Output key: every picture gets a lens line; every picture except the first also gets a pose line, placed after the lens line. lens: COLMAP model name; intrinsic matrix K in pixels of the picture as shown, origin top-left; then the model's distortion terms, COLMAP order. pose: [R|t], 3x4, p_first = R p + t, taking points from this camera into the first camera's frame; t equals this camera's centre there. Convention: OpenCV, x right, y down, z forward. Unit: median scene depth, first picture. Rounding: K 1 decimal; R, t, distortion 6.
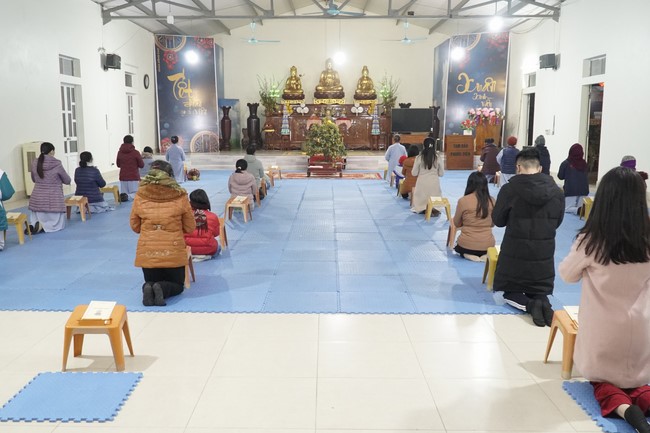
lens RADIAL K [[580.0, 0, 324.8], [0, 580.0, 217.2], [0, 0, 1]] dist [-0.031449, -0.012952]
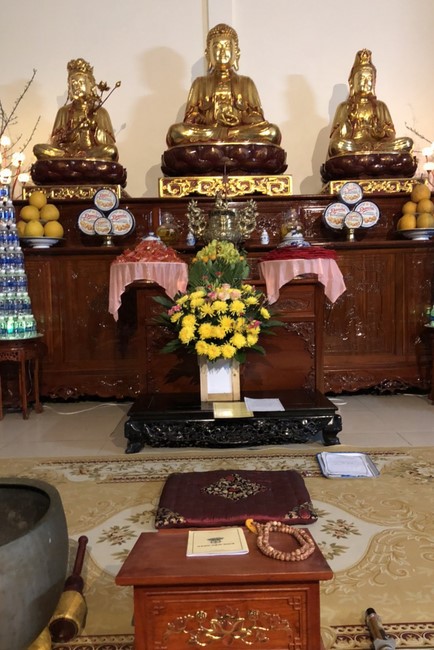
lens RADIAL K [[580.0, 0, 216.1], [0, 580.0, 325.2], [0, 0, 1]] dist [-0.031449, -0.012952]
pose [[0.999778, -0.020698, -0.003889, 0.003955], [0.020309, 0.996415, -0.082122, -0.124626], [0.005575, 0.082024, 0.996615, 0.770702]]
